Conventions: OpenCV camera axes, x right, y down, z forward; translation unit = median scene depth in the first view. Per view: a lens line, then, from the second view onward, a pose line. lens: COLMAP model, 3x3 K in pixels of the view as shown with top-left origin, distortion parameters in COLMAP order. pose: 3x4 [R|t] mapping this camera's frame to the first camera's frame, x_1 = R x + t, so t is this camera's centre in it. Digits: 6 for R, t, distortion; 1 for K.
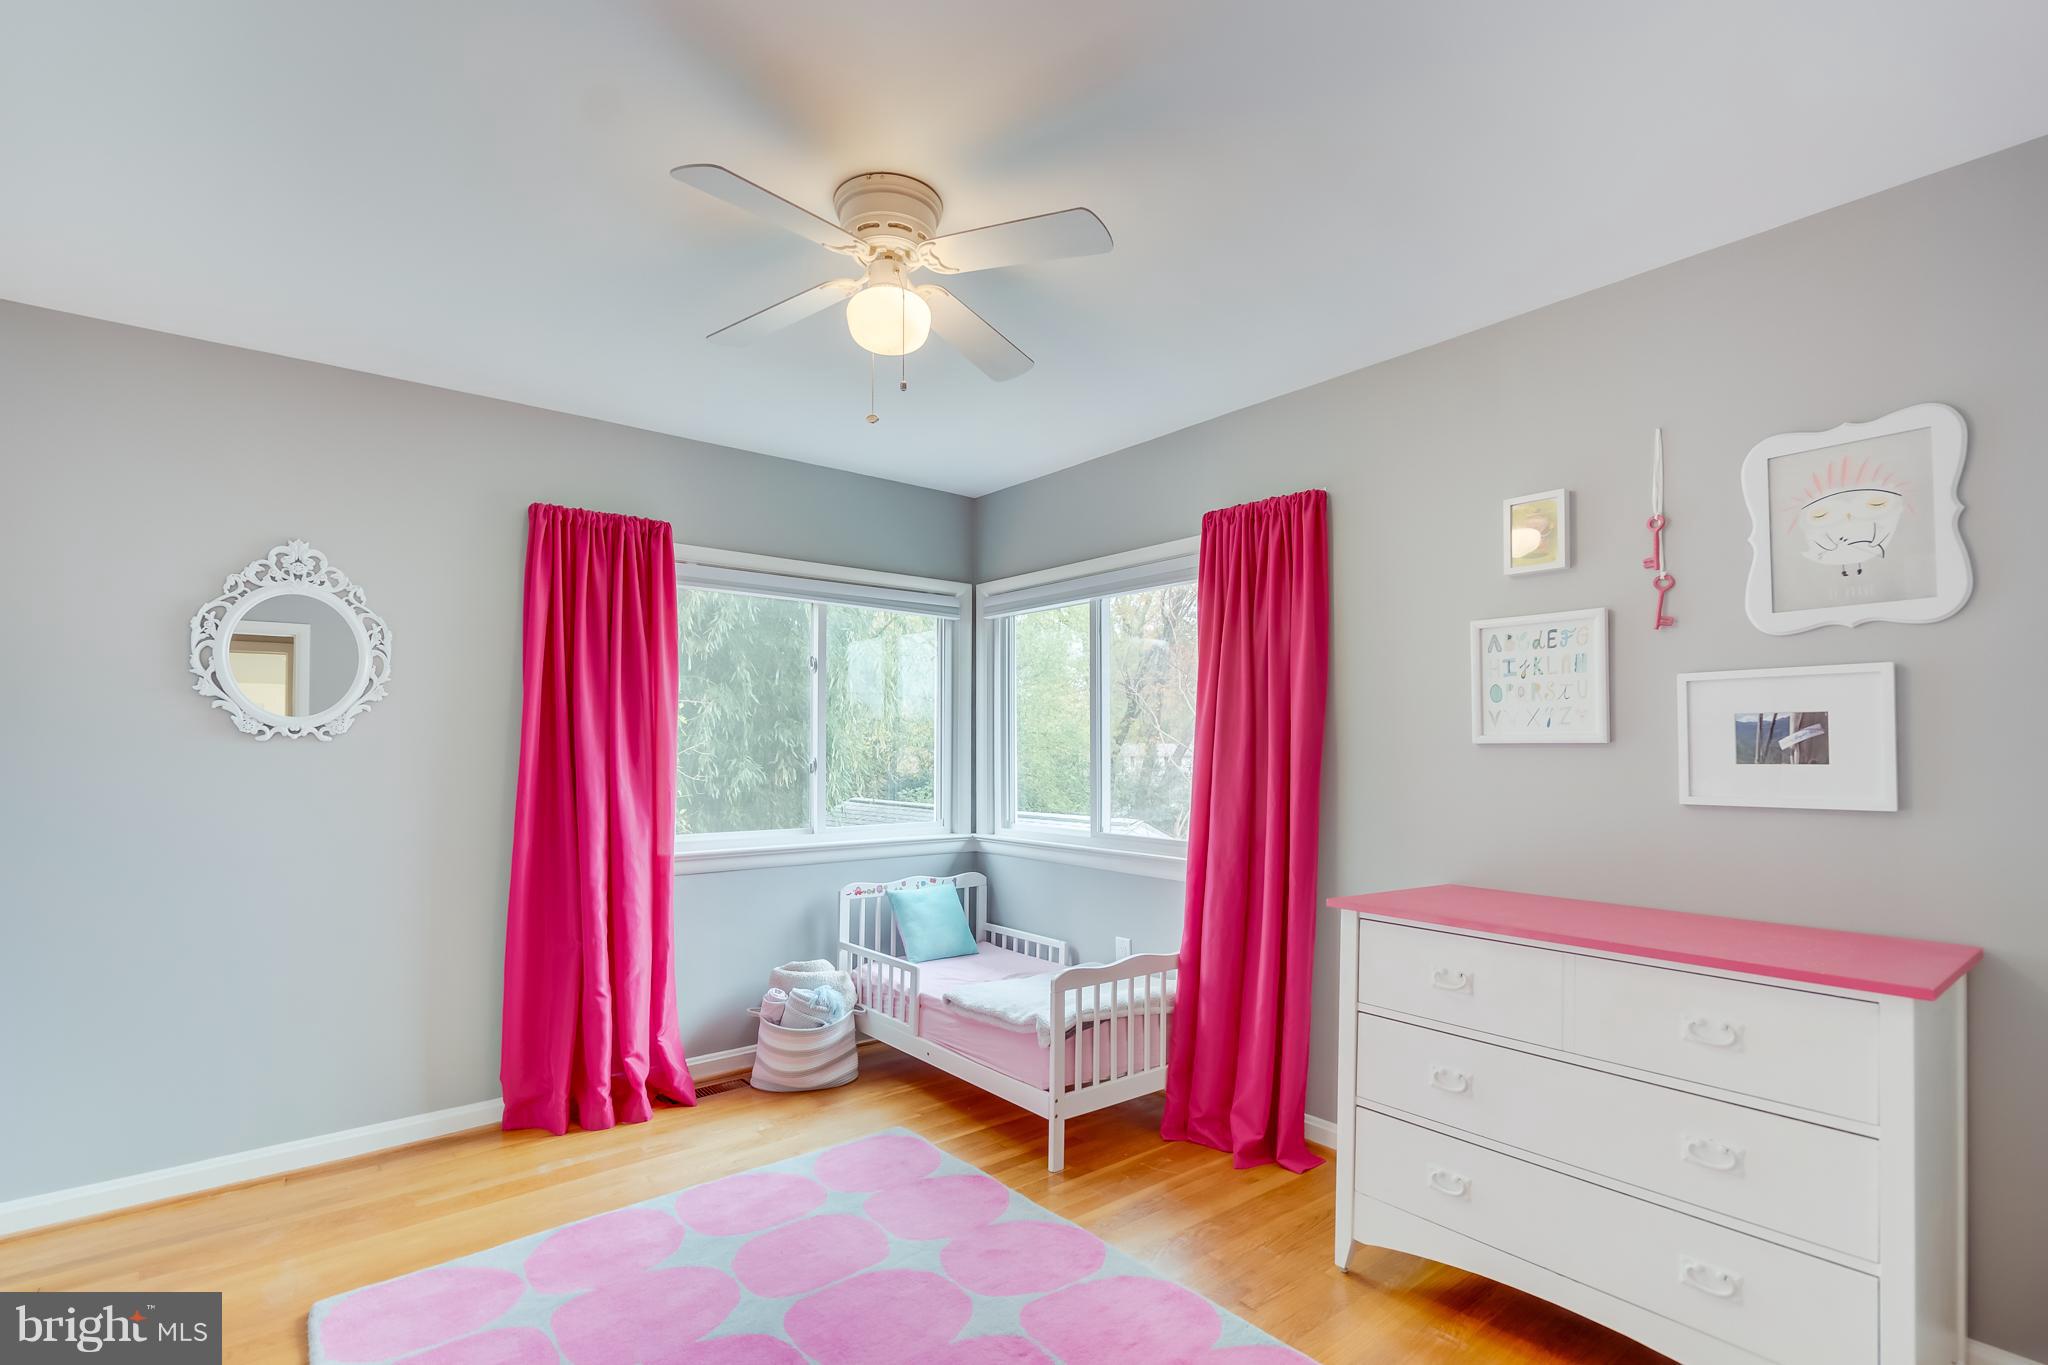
lens RADIAL K [[946.5, 0, 1017.2], [0, 946.5, 743.7], [0, 0, 1]] dist [-0.000632, 0.000190]
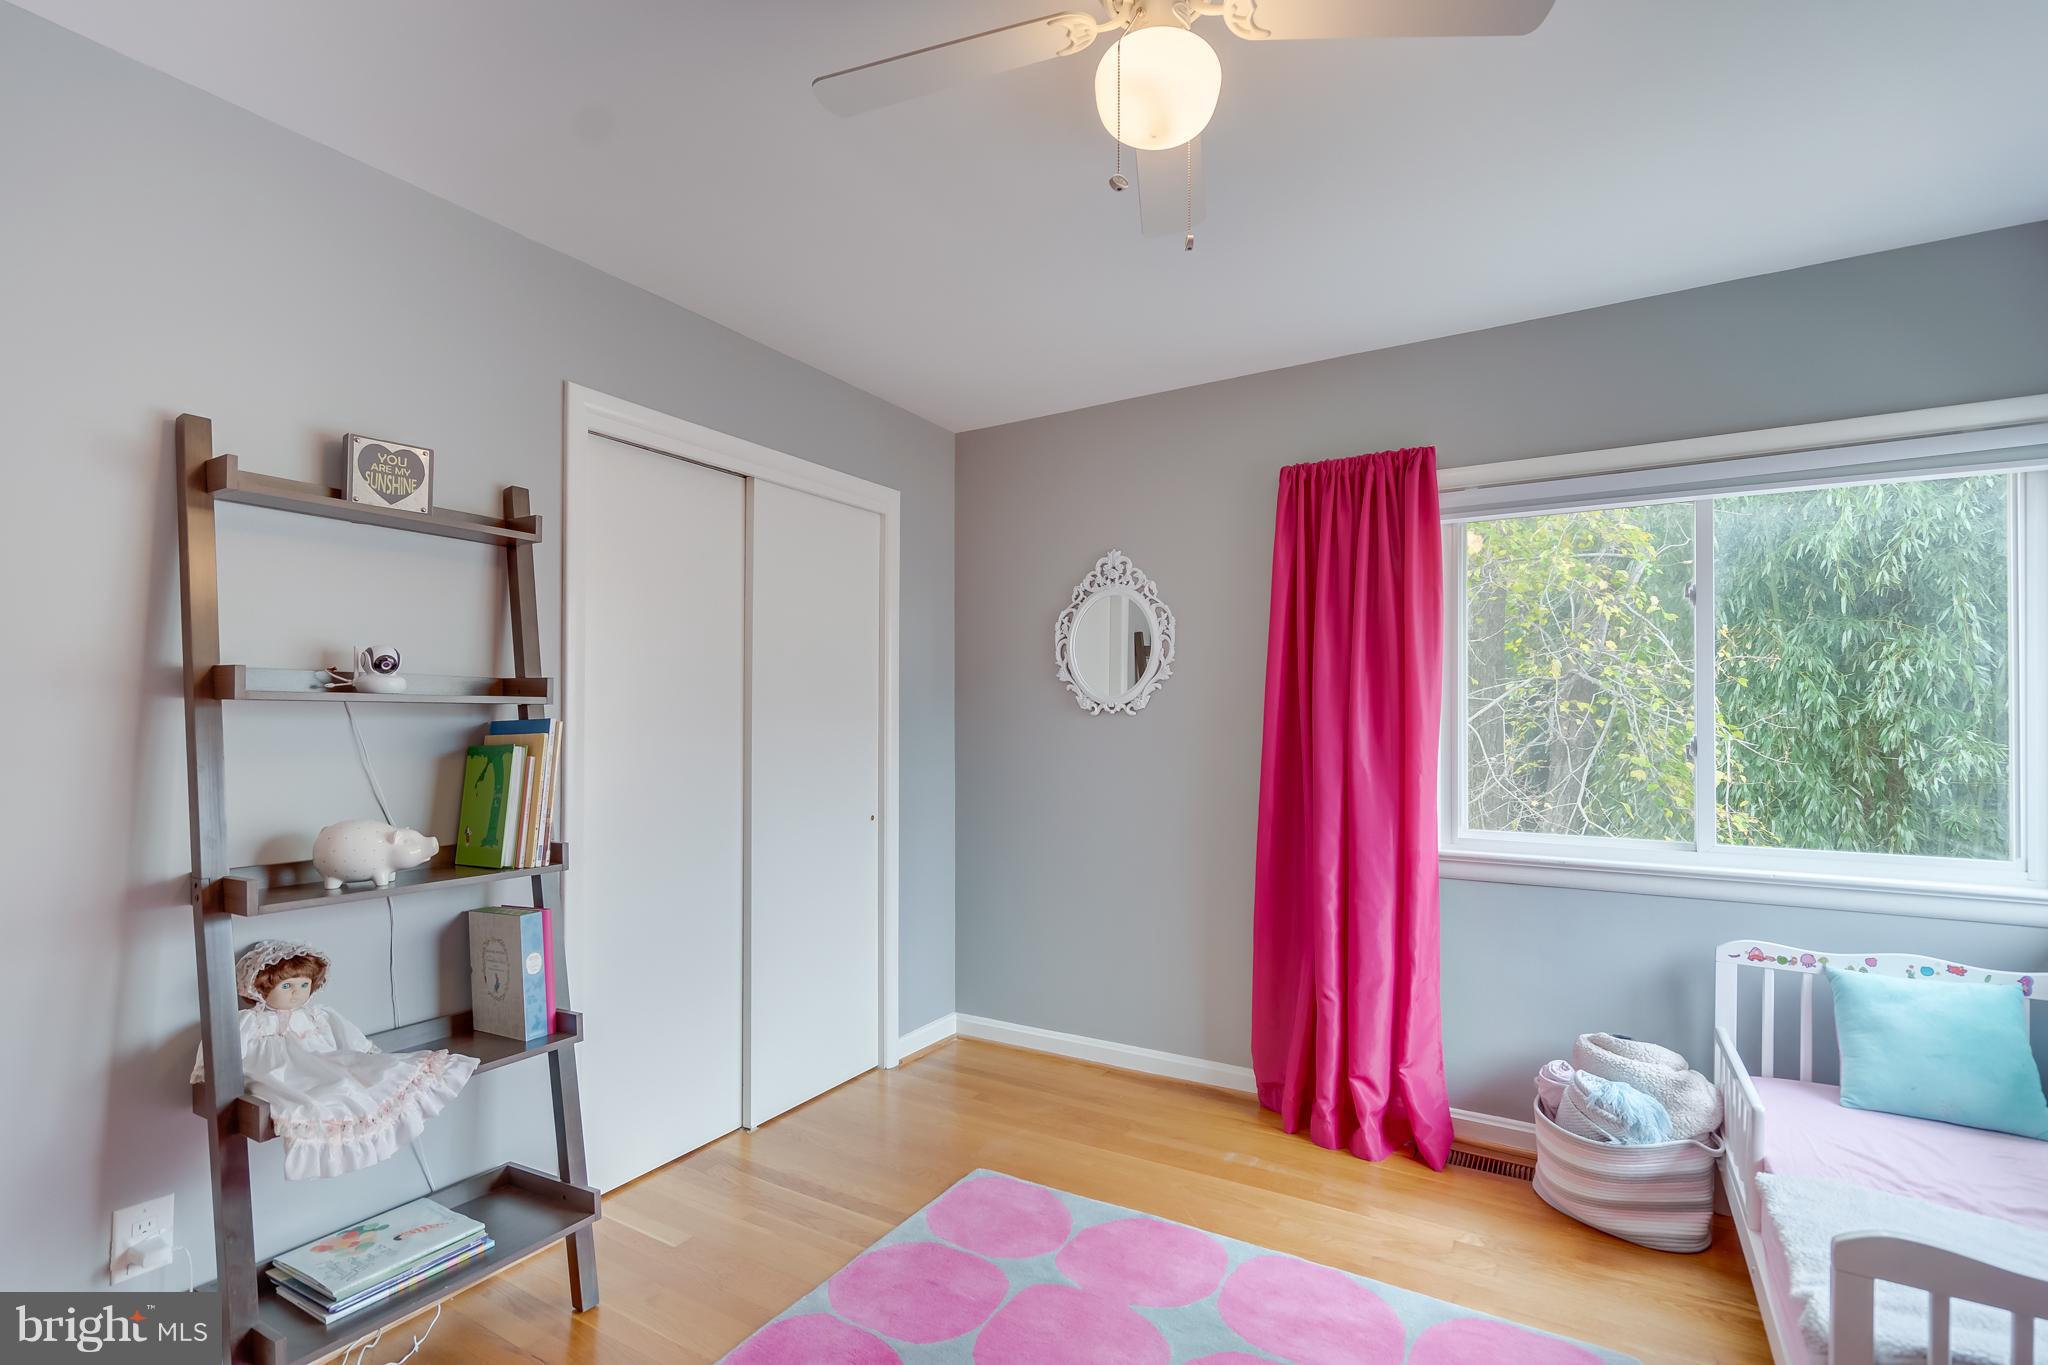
lens RADIAL K [[921.0, 0, 1026.8], [0, 921.0, 708.0], [0, 0, 1]] dist [-0.017567, 0.000466]
pose [[0.337382, -0.009767, -0.941317, 0.306710], [0.004590, 0.999951, -0.008731, -0.002198], [0.941357, -0.001375, 0.337410, 0.475307]]
